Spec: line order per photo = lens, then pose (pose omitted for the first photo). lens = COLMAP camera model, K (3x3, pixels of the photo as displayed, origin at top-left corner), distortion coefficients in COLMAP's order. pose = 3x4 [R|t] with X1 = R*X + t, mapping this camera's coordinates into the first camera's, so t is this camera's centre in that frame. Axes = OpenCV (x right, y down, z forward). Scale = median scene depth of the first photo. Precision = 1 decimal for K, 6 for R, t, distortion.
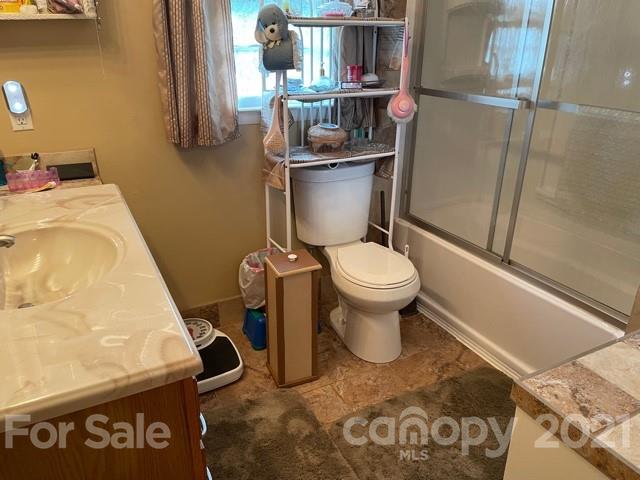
lens RADIAL K [[484.0, 0, 320.0], [0, 484.0, 241.1], [0, 0, 1]] dist [0.072858, -0.096144]
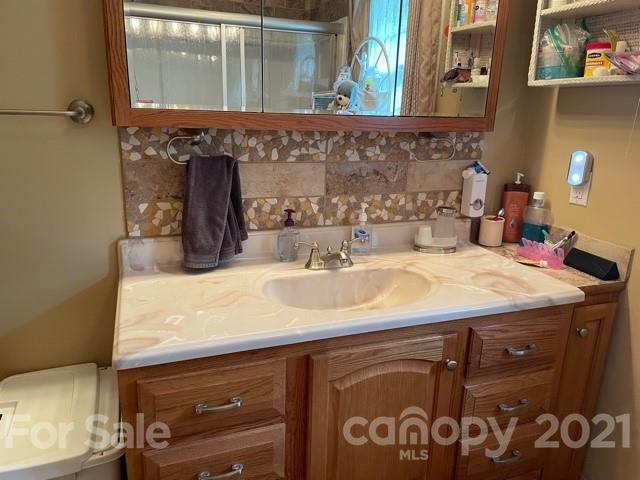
lens RADIAL K [[484.0, 0, 320.8], [0, 484.0, 240.3], [0, 0, 1]] dist [0.072858, -0.096144]
pose [[-0.102985, 0.260501, -0.959965, 0.362013], [-0.419887, 0.863508, 0.279371, -0.254003], [0.901714, 0.431848, 0.020453, 0.669811]]
